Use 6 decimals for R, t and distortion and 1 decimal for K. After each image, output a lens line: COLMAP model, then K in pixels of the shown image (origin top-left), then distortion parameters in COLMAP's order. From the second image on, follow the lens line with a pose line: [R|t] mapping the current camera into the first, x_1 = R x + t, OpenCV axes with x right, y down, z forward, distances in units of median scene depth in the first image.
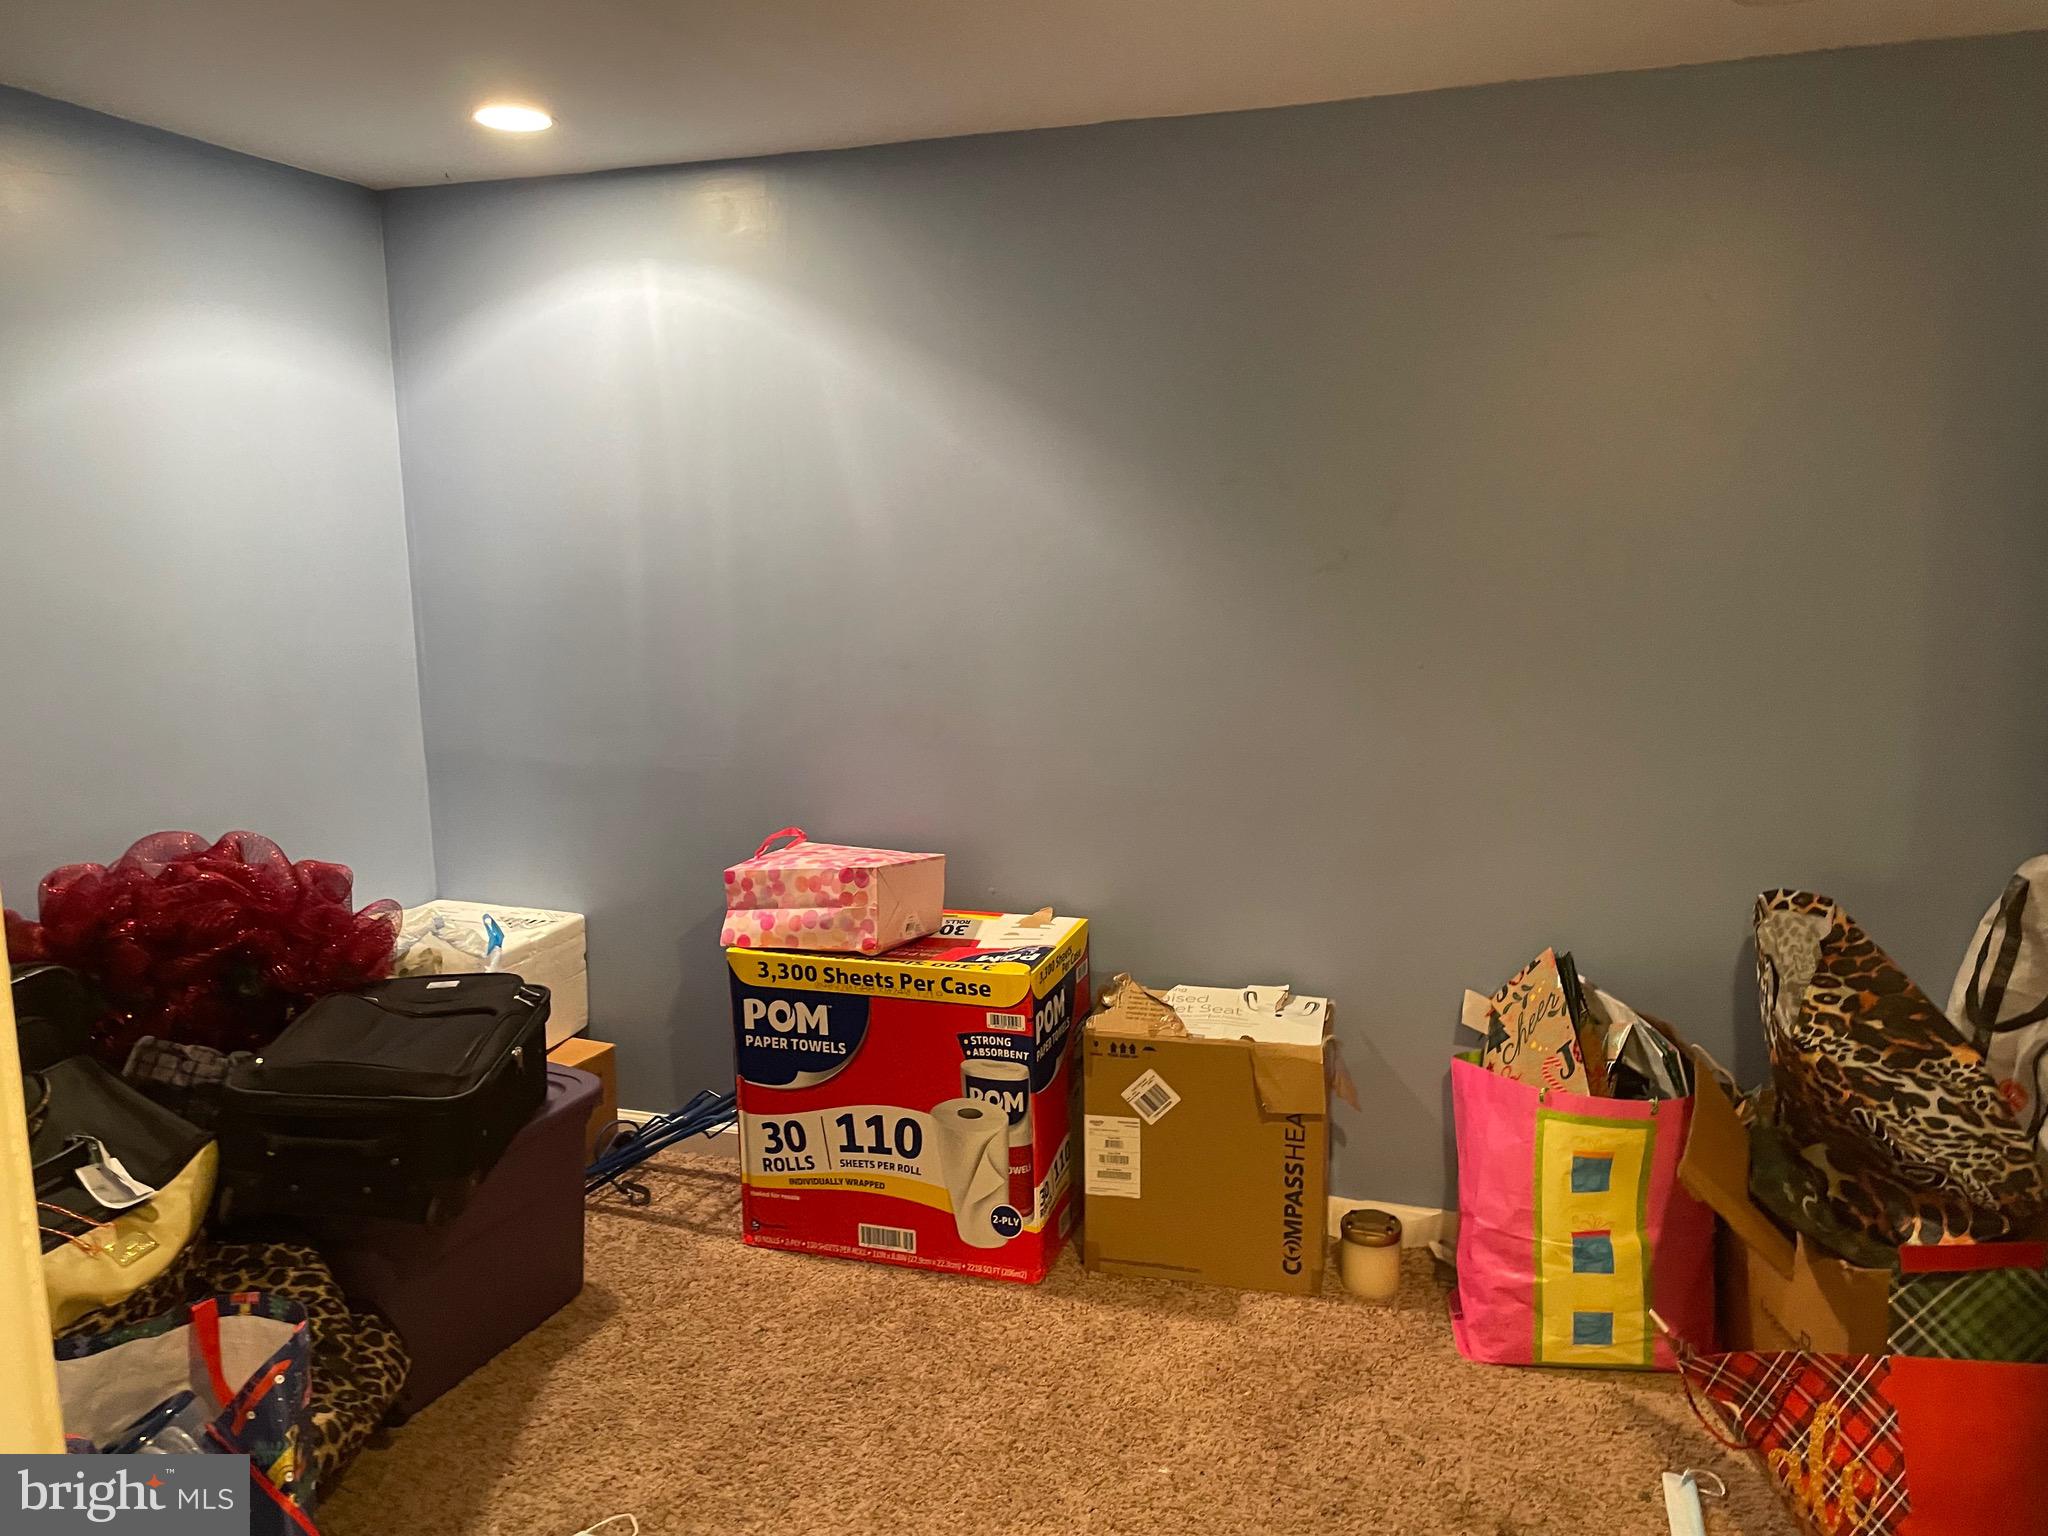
lens RADIAL K [[1589.1, 0, 1025.1], [0, 1589.1, 761.4], [0, 0, 1]] dist [0.107925, -0.148112]
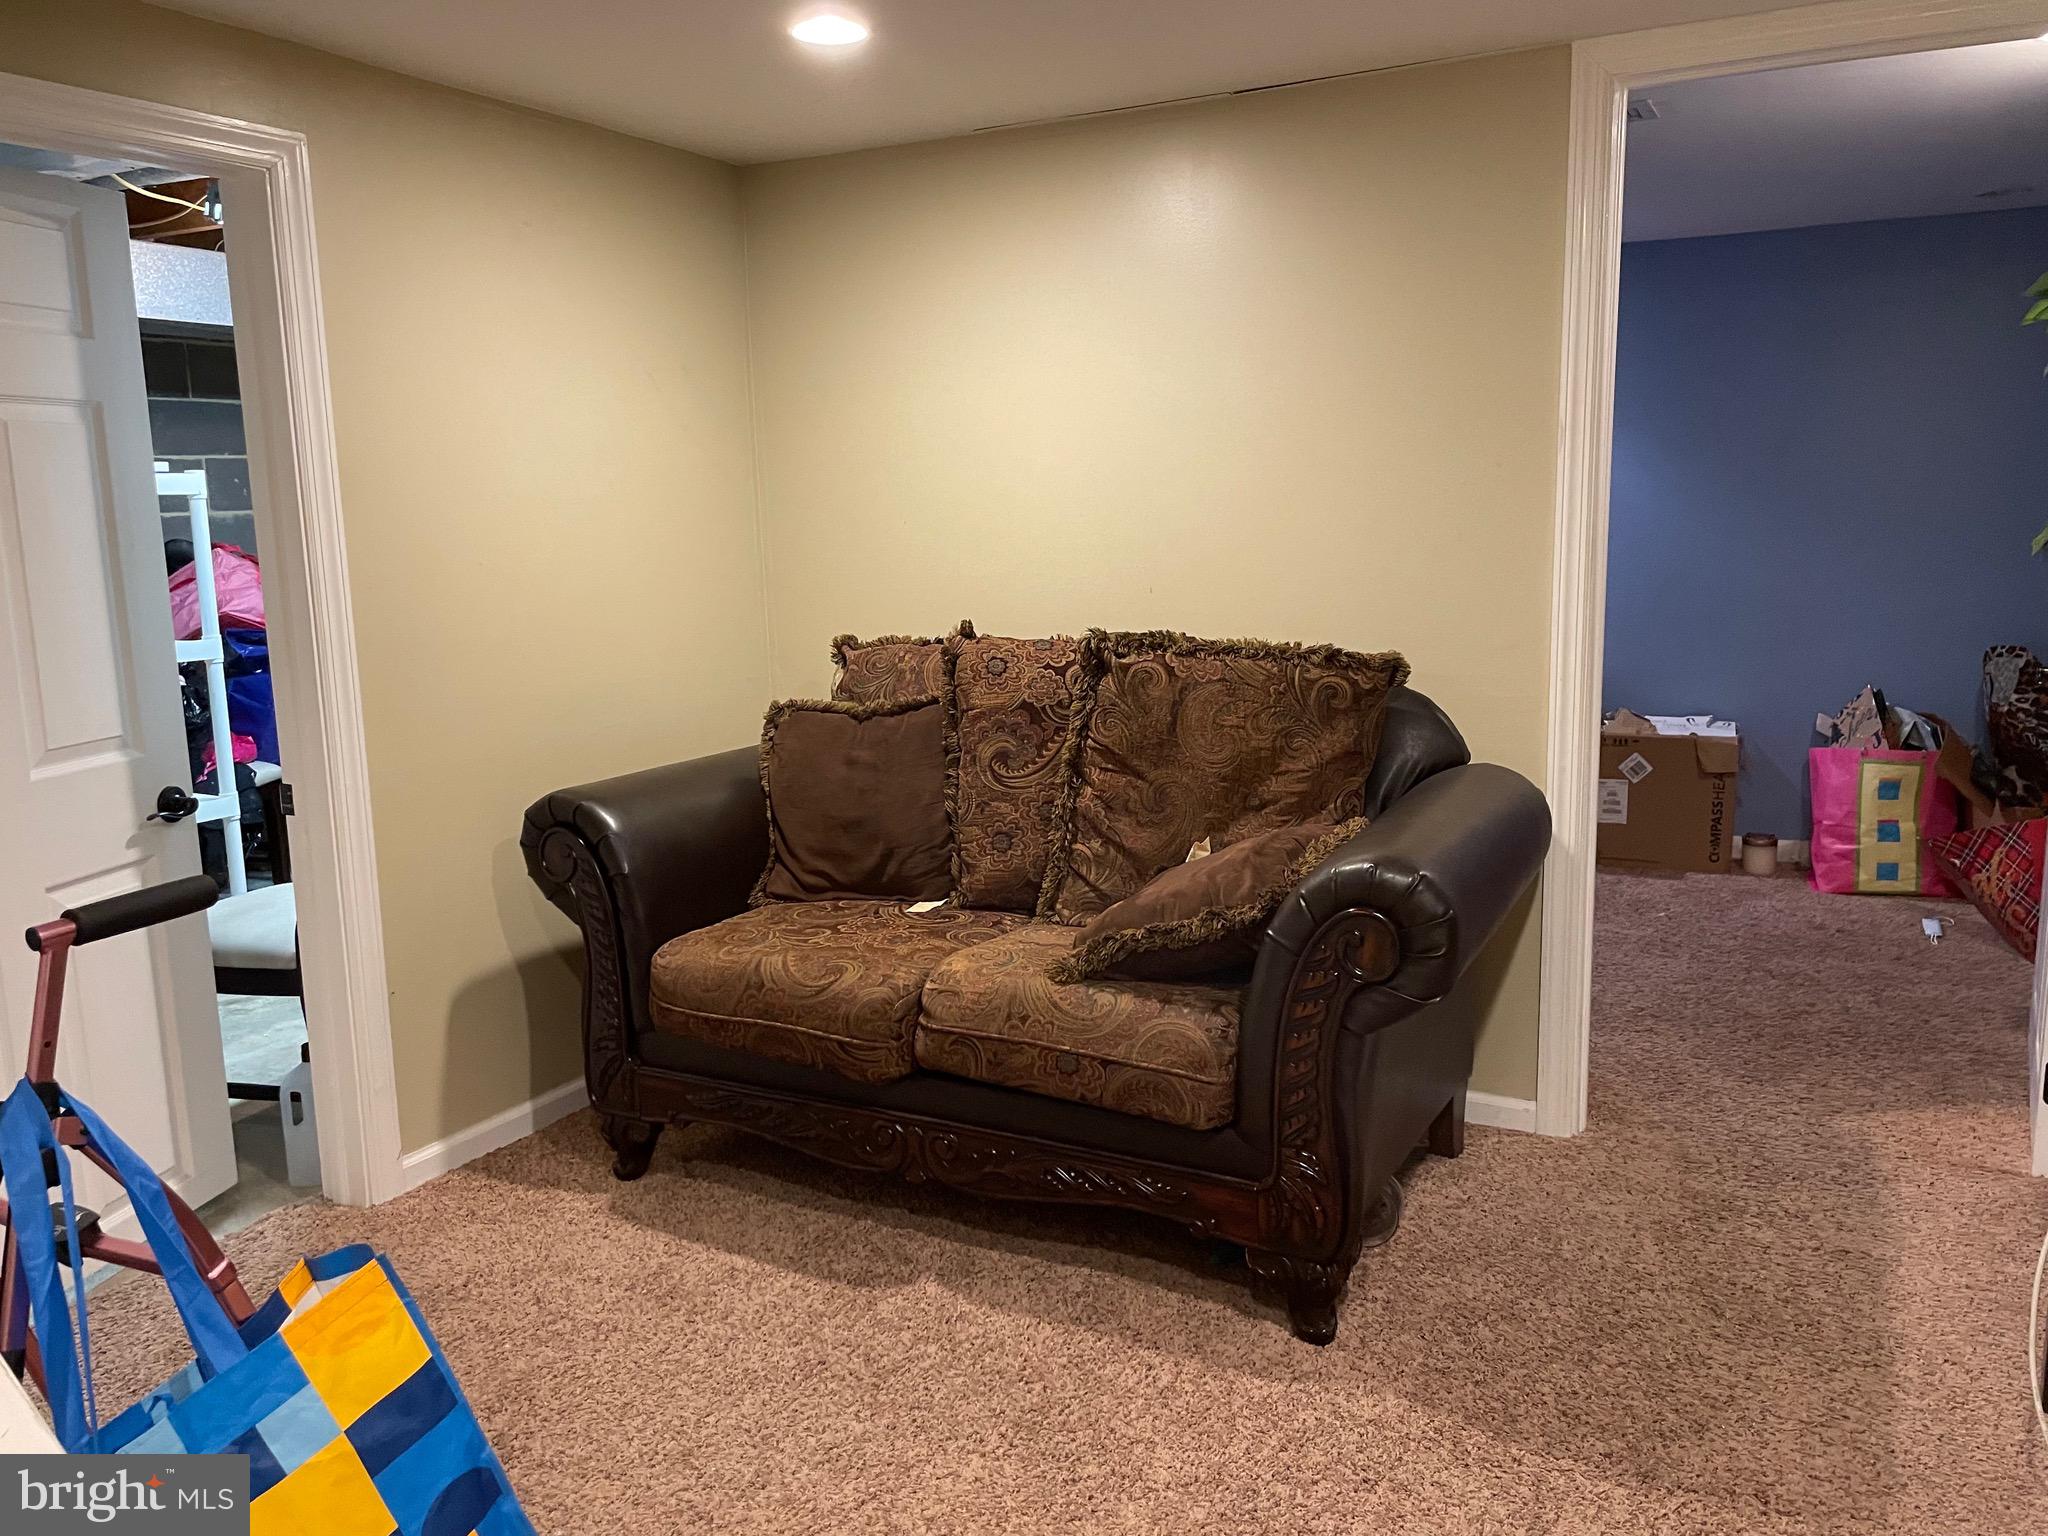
lens RADIAL K [[1589.1, 0, 1025.1], [0, 1589.1, 761.4], [0, 0, 1]] dist [0.107925, -0.148112]
pose [[0.987069, 0.011671, -0.159867, -0.355490], [-0.008131, 0.999707, 0.022782, 0.180620], [0.160087, -0.021188, 0.986876, -1.062520]]
